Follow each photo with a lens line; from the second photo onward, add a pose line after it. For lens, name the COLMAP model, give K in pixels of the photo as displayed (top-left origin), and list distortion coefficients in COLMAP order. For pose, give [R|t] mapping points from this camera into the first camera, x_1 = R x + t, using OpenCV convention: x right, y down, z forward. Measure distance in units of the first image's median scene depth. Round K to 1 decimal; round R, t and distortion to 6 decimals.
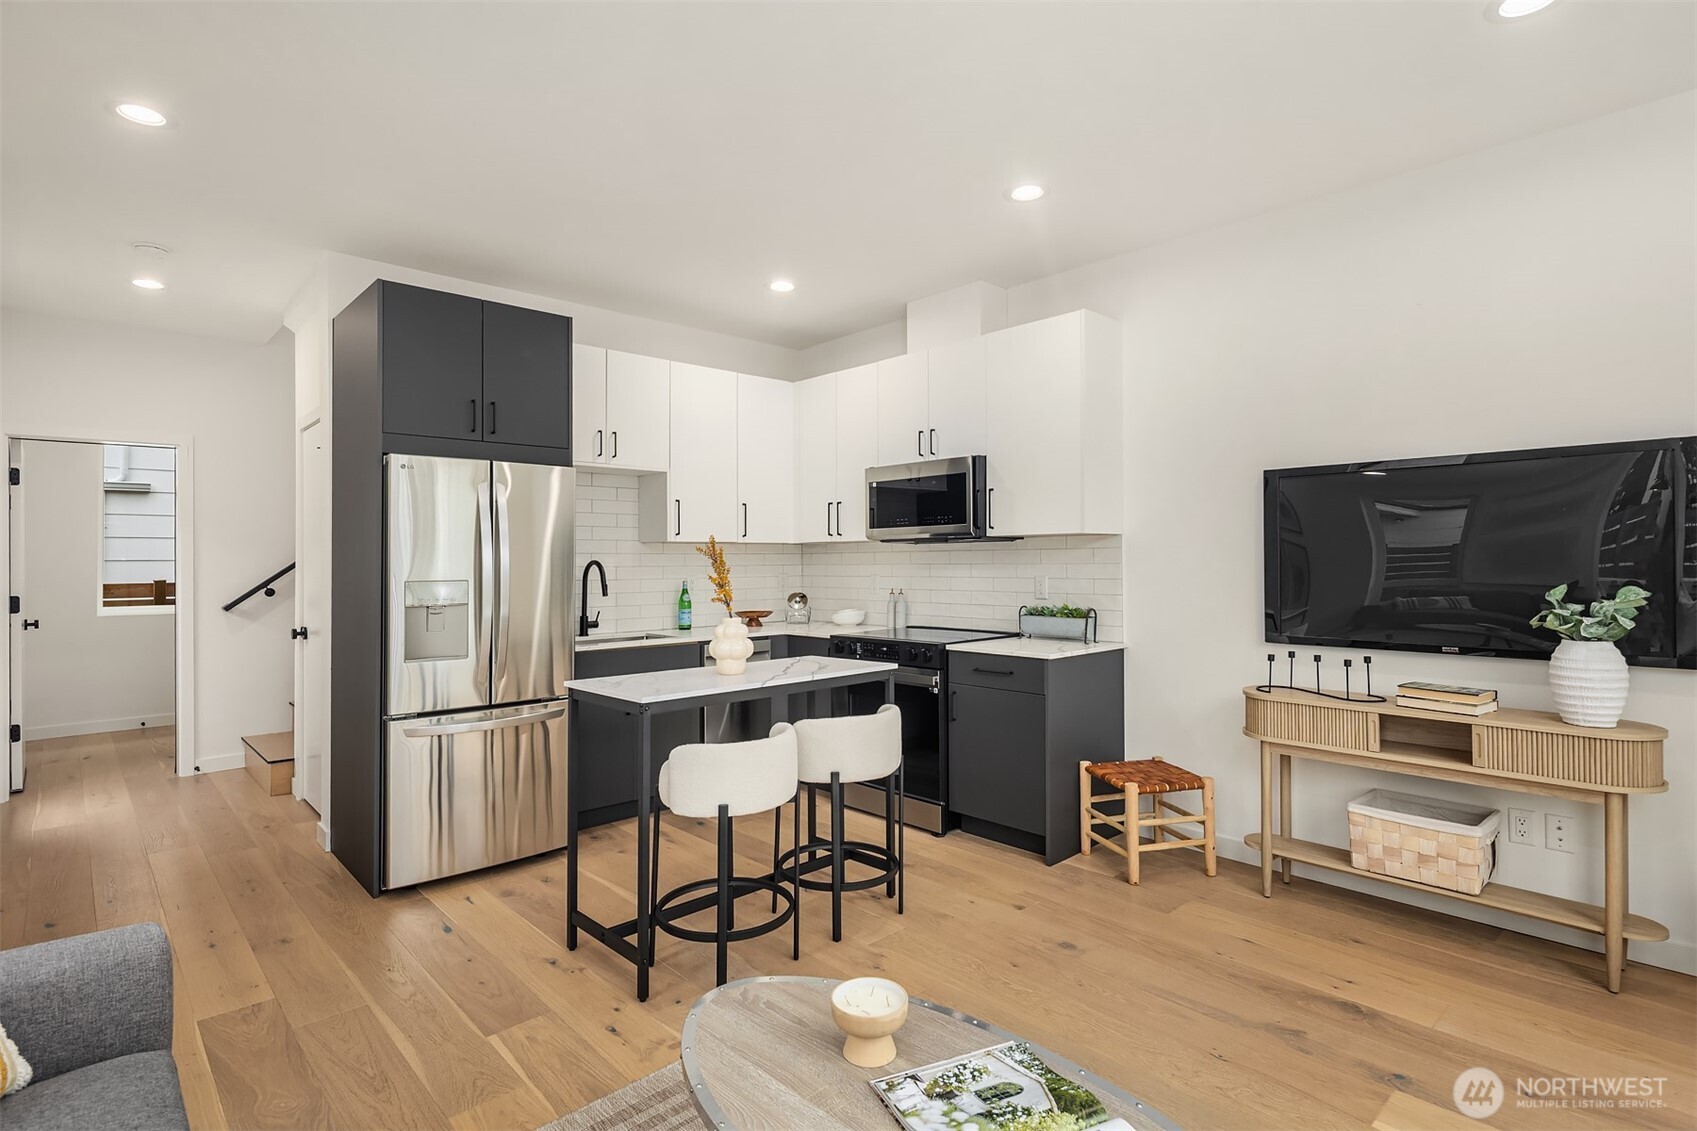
lens RADIAL K [[841.8, 0, 849.7], [0, 841.8, 563.5], [0, 0, 1]] dist [-0.000174, -0.003074]
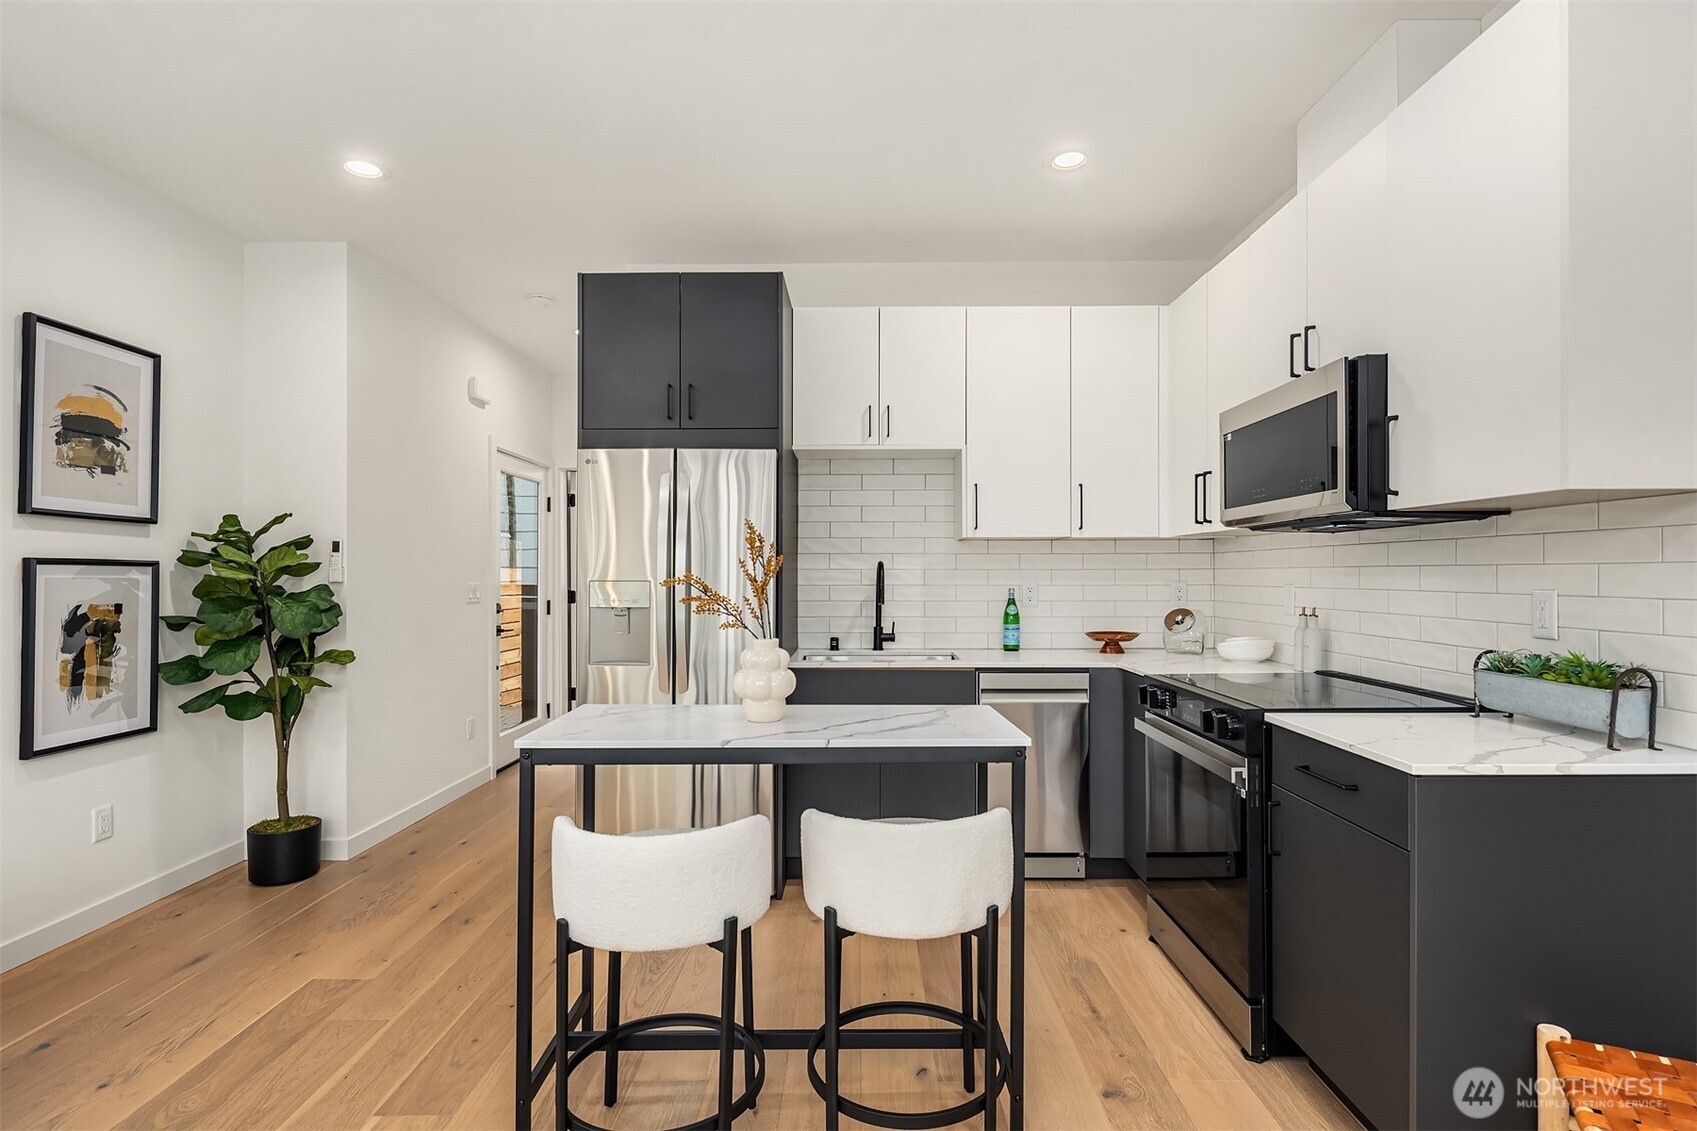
lens RADIAL K [[841.8, 0, 846.6], [0, 841.8, 568.7], [0, 0, 1]] dist [-0.000174, -0.003074]
pose [[0.721546, 0.002301, -0.692362, 0.276434], [-0.004989, 0.999986, -0.001876, 0.006052], [0.692348, 0.004808, 0.721548, 0.392966]]
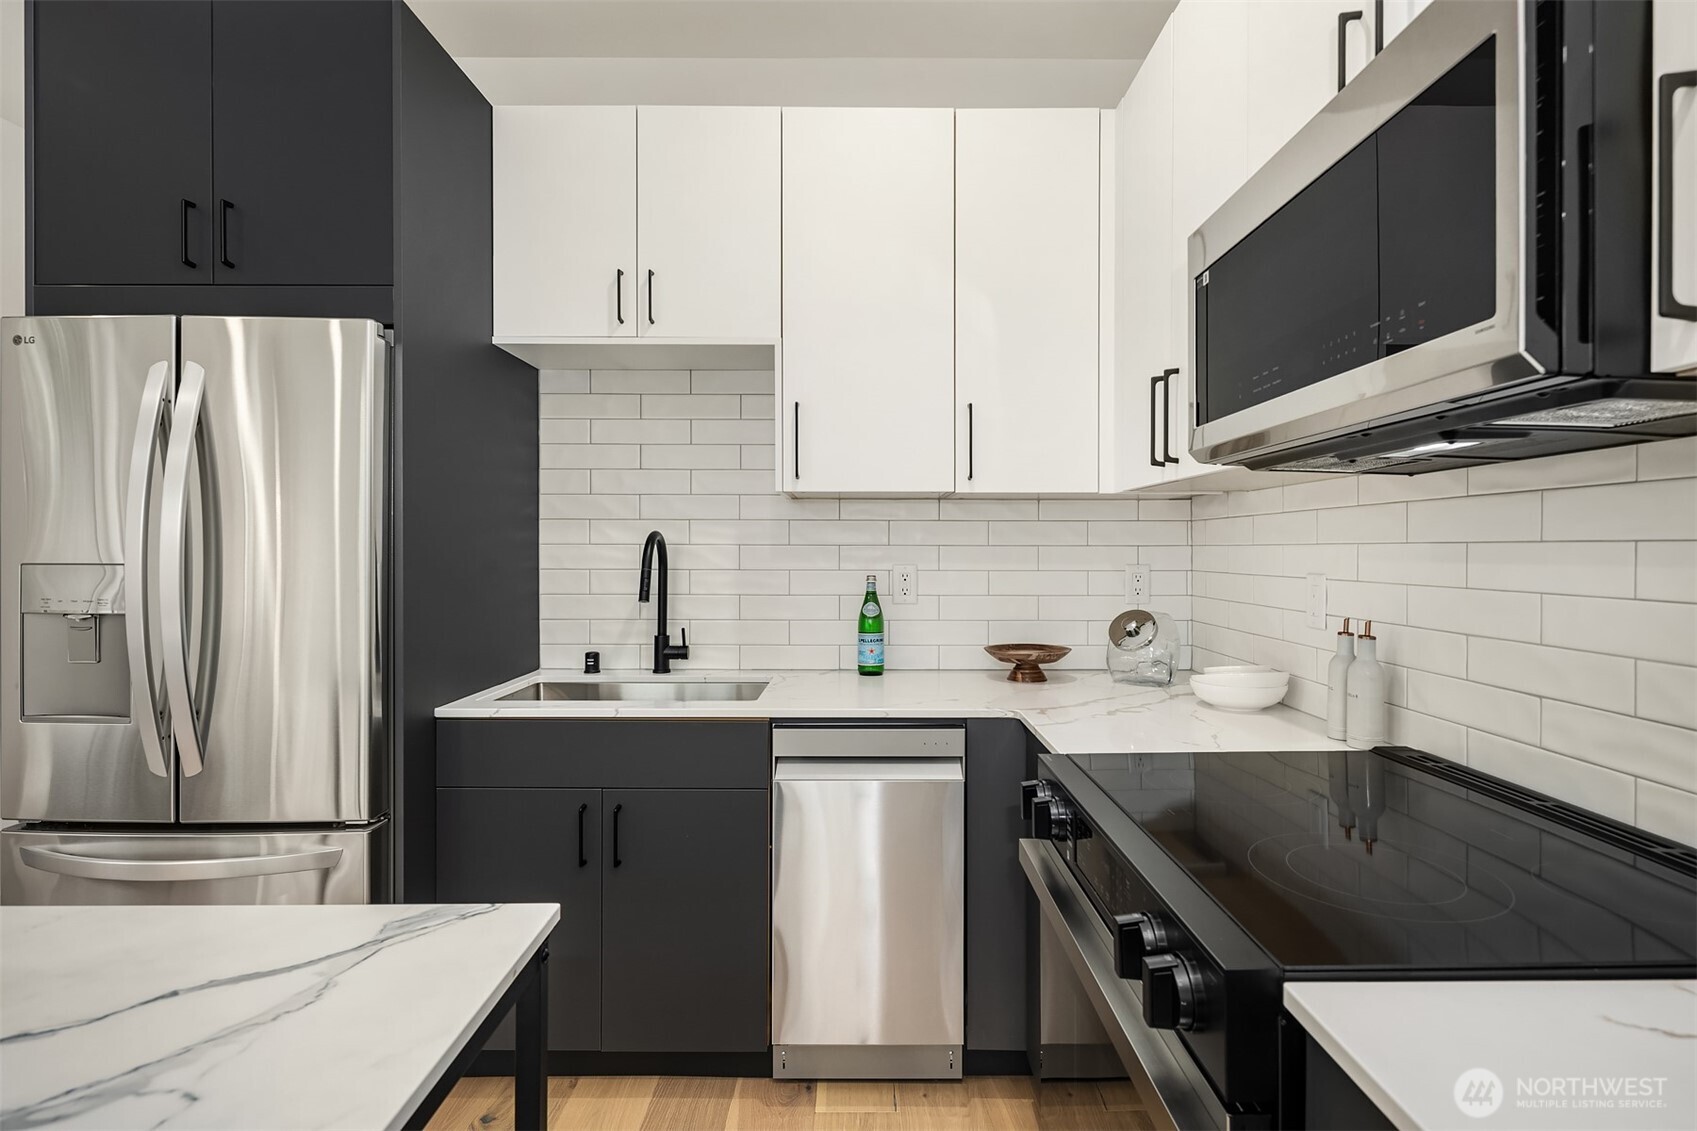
lens RADIAL K [[841.8, 0, 862.1], [0, 841.8, 582.6], [0, 0, 1]] dist [-0.000174, -0.003074]
pose [[0.732638, 0.035691, -0.679682, 0.158130], [-0.008009, 0.999007, 0.043826, 0.004217], [0.680572, -0.026665, 0.732196, 0.755019]]
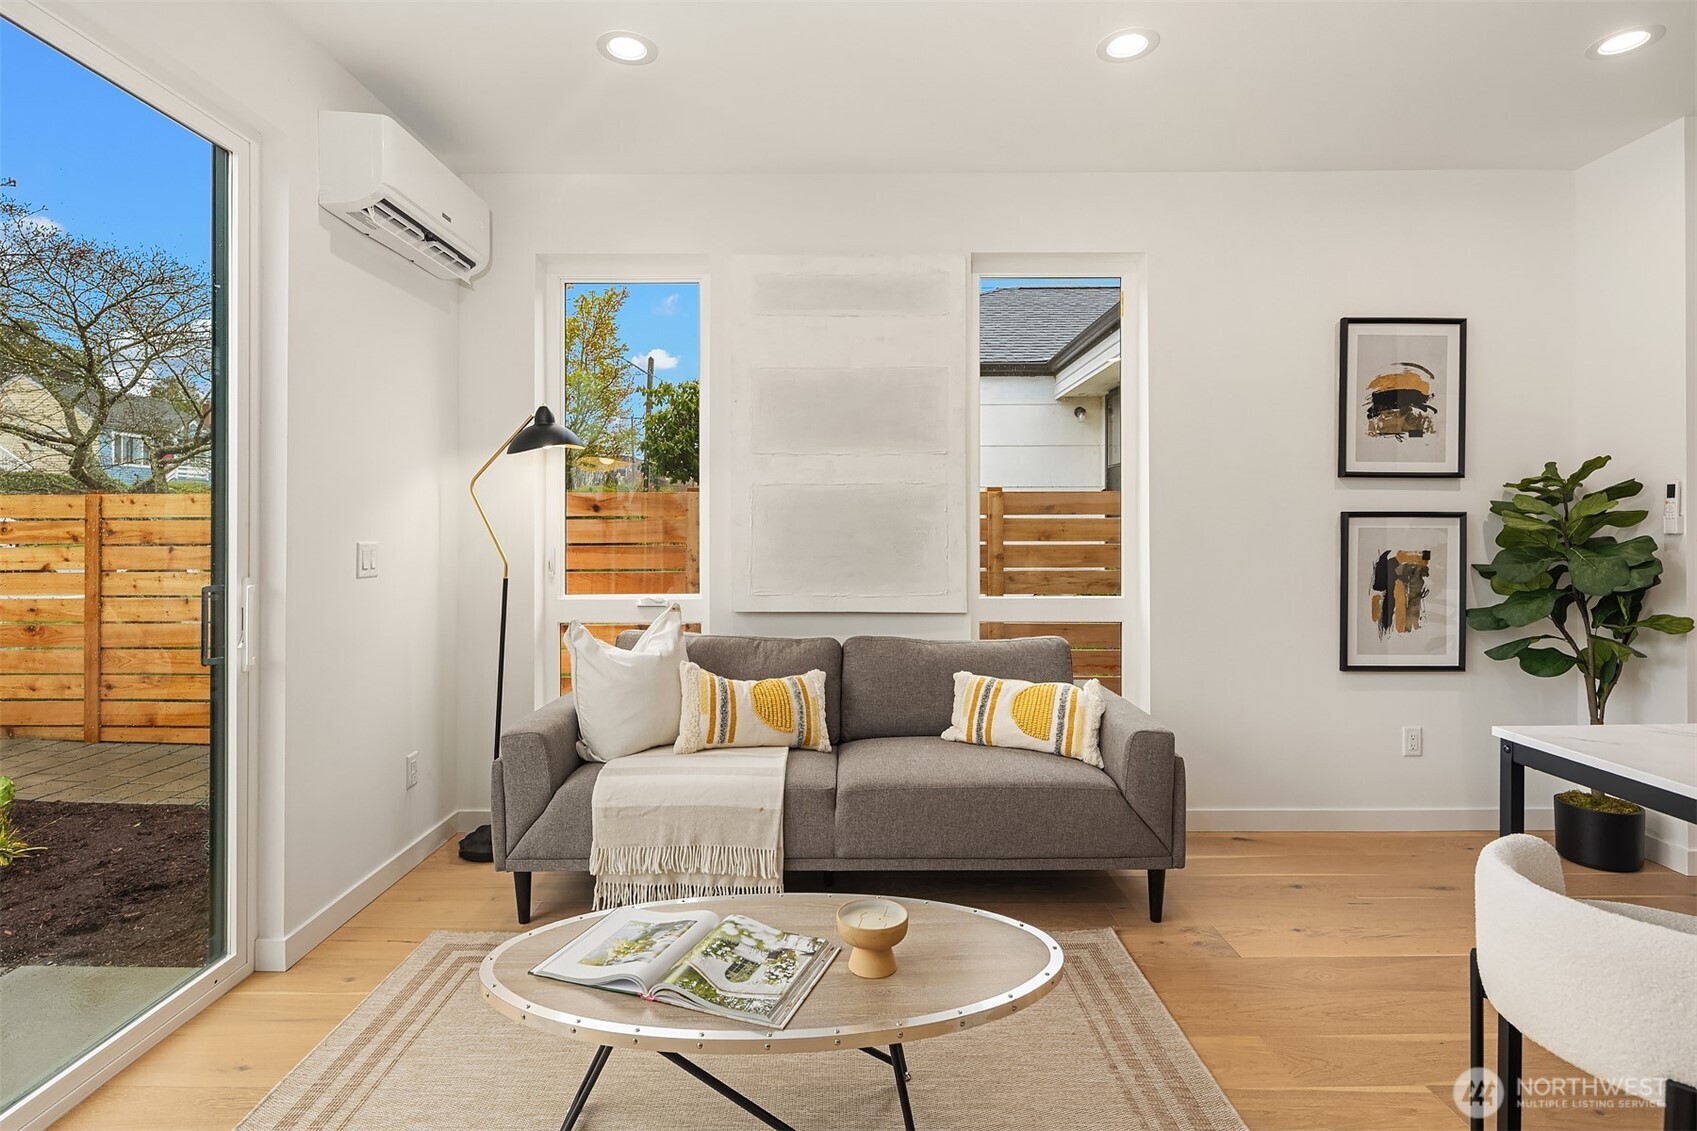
lens RADIAL K [[841.8, 0, 846.6], [0, 841.8, 517.5], [0, 0, 1]] dist [-0.000174, -0.003074]
pose [[-0.680164, 0.001244, -0.733059, 0.304572], [0.005909, 0.999975, -0.003786, 0.005336], [0.733036, -0.006907, -0.680155, 0.624844]]
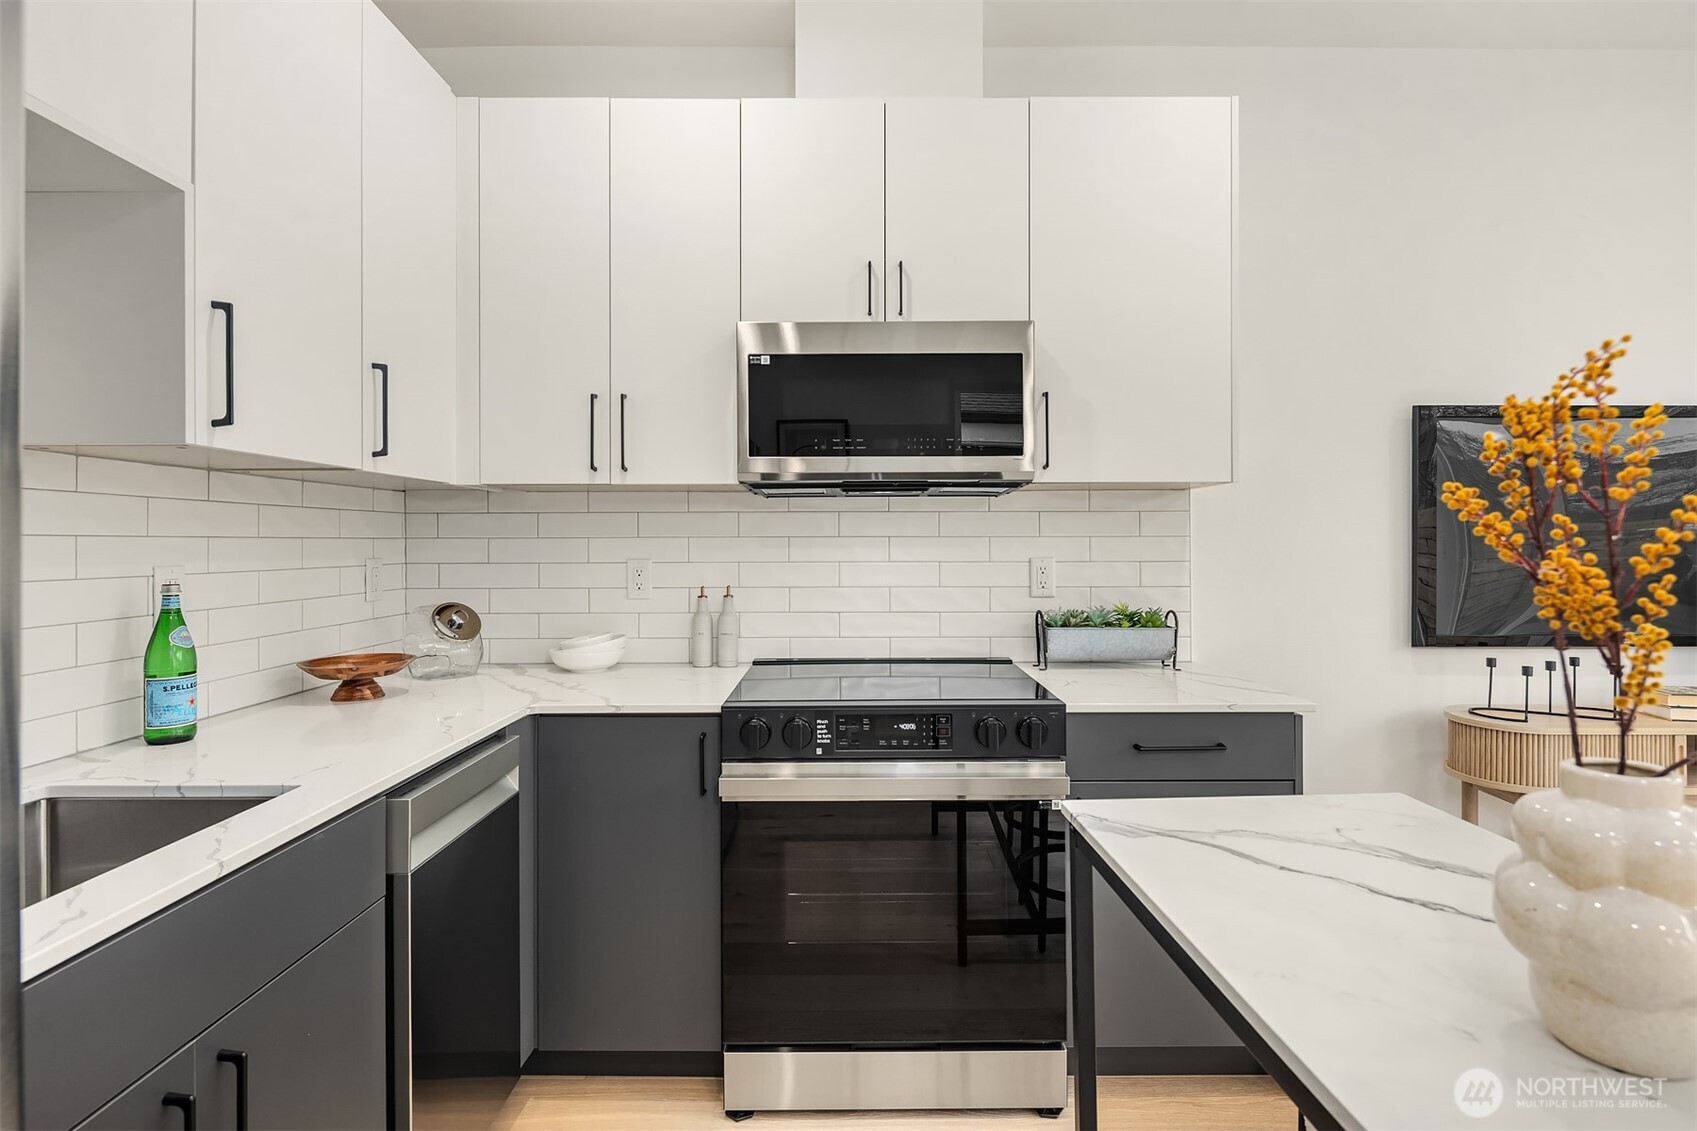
lens RADIAL K [[841.8, 0, 854.4], [0, 841.8, 560.1], [0, 0, 1]] dist [-0.000174, -0.003074]
pose [[0.675869, -0.009519, 0.736960, -0.299857], [-0.000141, 0.999915, 0.013045, 0.009048], [-0.737021, -0.008920, 0.675810, 0.714533]]
